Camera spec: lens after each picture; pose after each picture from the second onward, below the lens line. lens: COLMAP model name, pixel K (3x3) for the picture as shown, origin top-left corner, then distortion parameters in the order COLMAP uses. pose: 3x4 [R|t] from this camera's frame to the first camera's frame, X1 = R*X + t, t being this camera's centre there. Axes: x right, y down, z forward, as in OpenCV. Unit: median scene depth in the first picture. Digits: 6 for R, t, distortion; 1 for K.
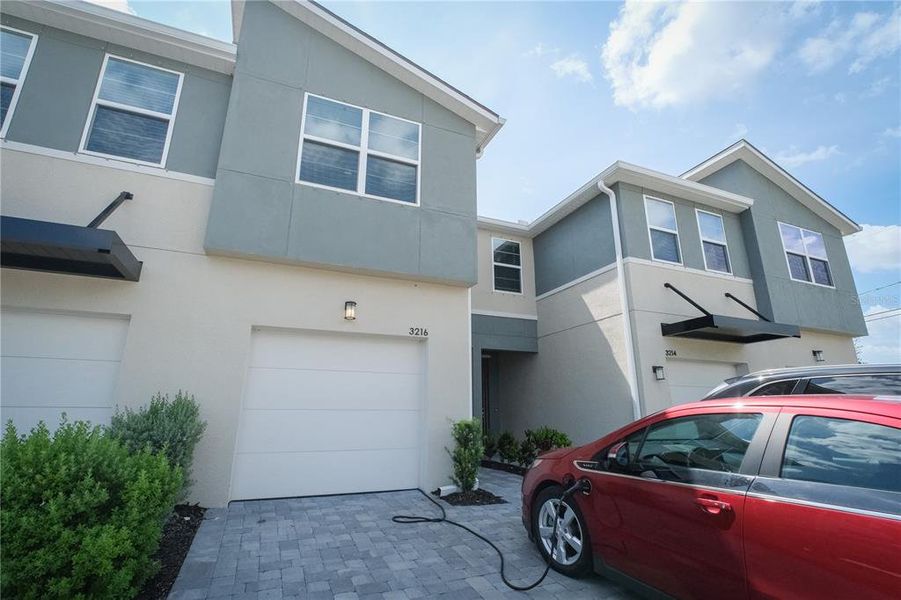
lens RADIAL K [[424.4, 0, 449.7], [0, 424.4, 295.3], [0, 0, 1]] dist [0.000082, -0.000205]
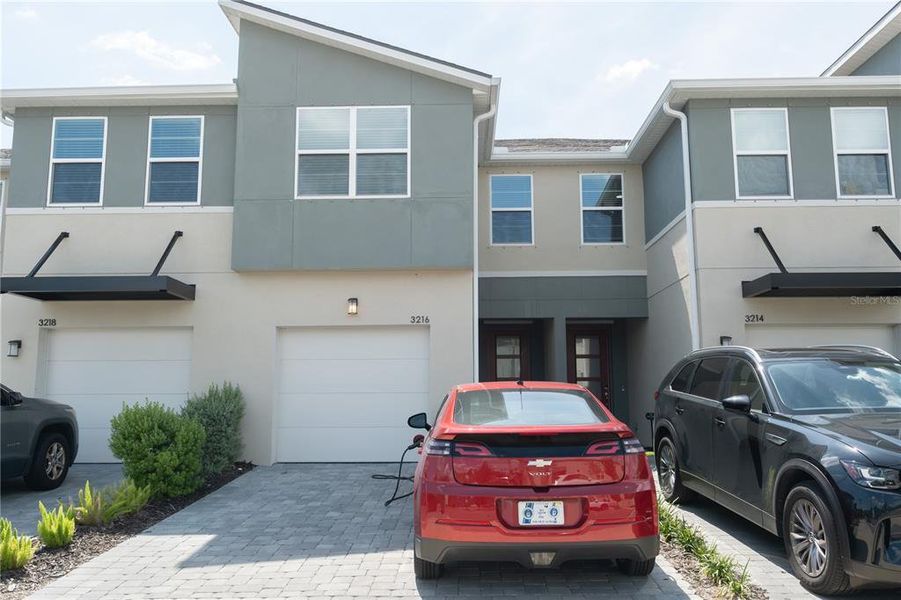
lens RADIAL K [[702.9, 0, 450.5], [0, 702.9, 300.0], [0, 0, 1]] dist [0.006450, 0.003306]
pose [[0.915033, -0.063713, -0.398316, 0.606291], [0.117534, 0.986713, 0.112175, -0.129924], [0.385877, -0.149459, 0.910363, -0.478199]]
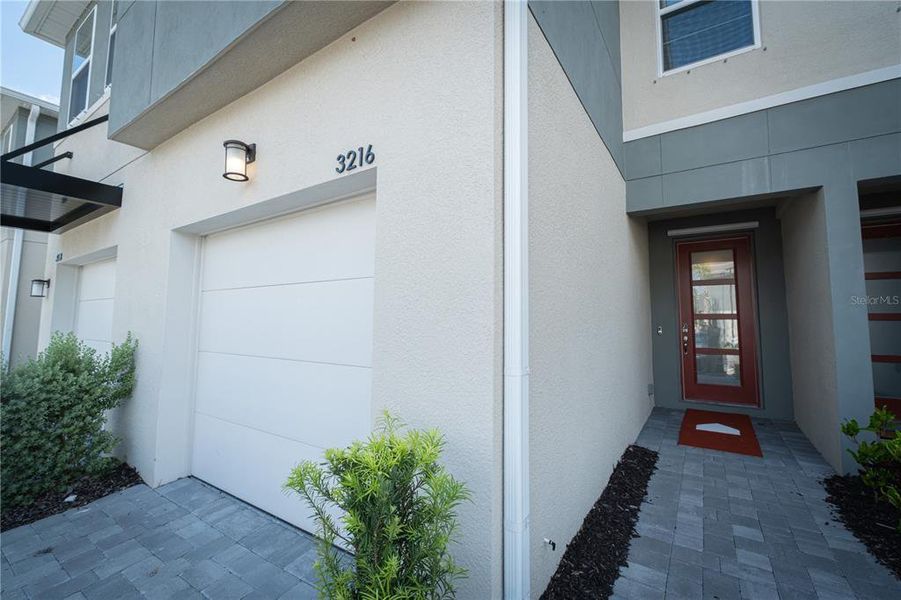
lens RADIAL K [[377.9, 0, 453.3], [0, 377.9, 298.6], [0, 0, 1]] dist [-0.000016, 0.000241]
pose [[0.555172, -0.059013, -0.829639, 0.212172], [0.225520, 0.970794, 0.081859, 0.172534], [0.800578, -0.232545, 0.552266, 0.752886]]
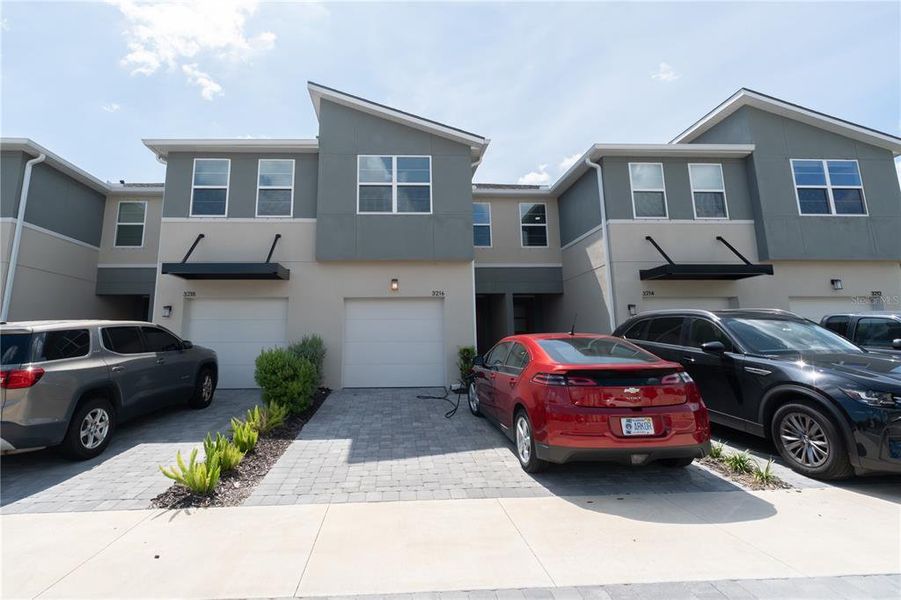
lens RADIAL K [[428.3, 0, 410.6], [0, 428.3, 269.4], [0, 0, 1]] dist [-0.002730, -0.000101]
pose [[0.936864, -0.070708, -0.342471, 0.344648], [0.105404, 0.990896, 0.083759, -0.133065], [0.333431, -0.114568, 0.935787, -0.480109]]
